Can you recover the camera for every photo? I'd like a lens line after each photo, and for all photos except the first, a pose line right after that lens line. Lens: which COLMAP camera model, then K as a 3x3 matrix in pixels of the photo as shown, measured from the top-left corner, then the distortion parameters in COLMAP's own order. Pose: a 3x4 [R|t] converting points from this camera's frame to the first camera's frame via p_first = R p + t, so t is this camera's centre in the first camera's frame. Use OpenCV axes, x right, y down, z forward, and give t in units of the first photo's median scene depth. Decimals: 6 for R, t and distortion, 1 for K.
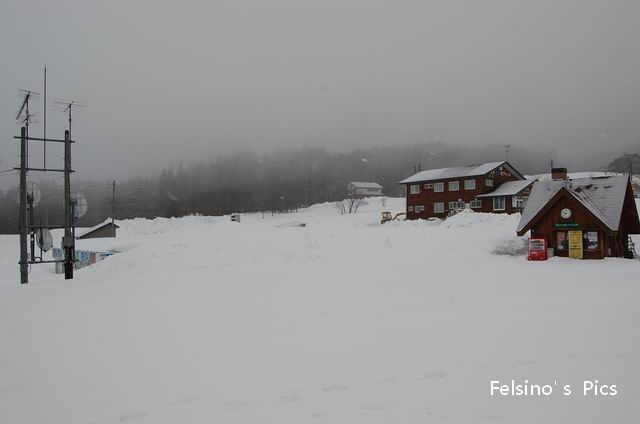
lens RADIAL K [[494.1, 0, 322.2], [0, 494.1, 204.0], [0, 0, 1]] dist [-0.076302, -0.003298]
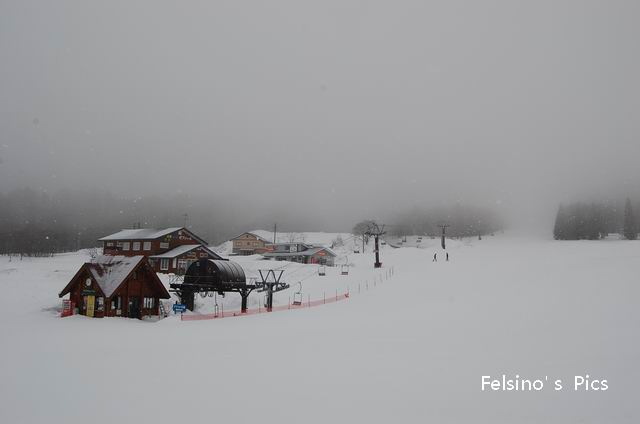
lens RADIAL K [[494.1, 0, 322.2], [0, 494.1, 204.0], [0, 0, 1]] dist [-0.076302, -0.003298]
pose [[0.952195, 0.075406, 0.296038, 0.345725], [-0.049295, 0.994284, -0.094705, -0.049182], [-0.301488, 0.075584, 0.950469, -0.236829]]
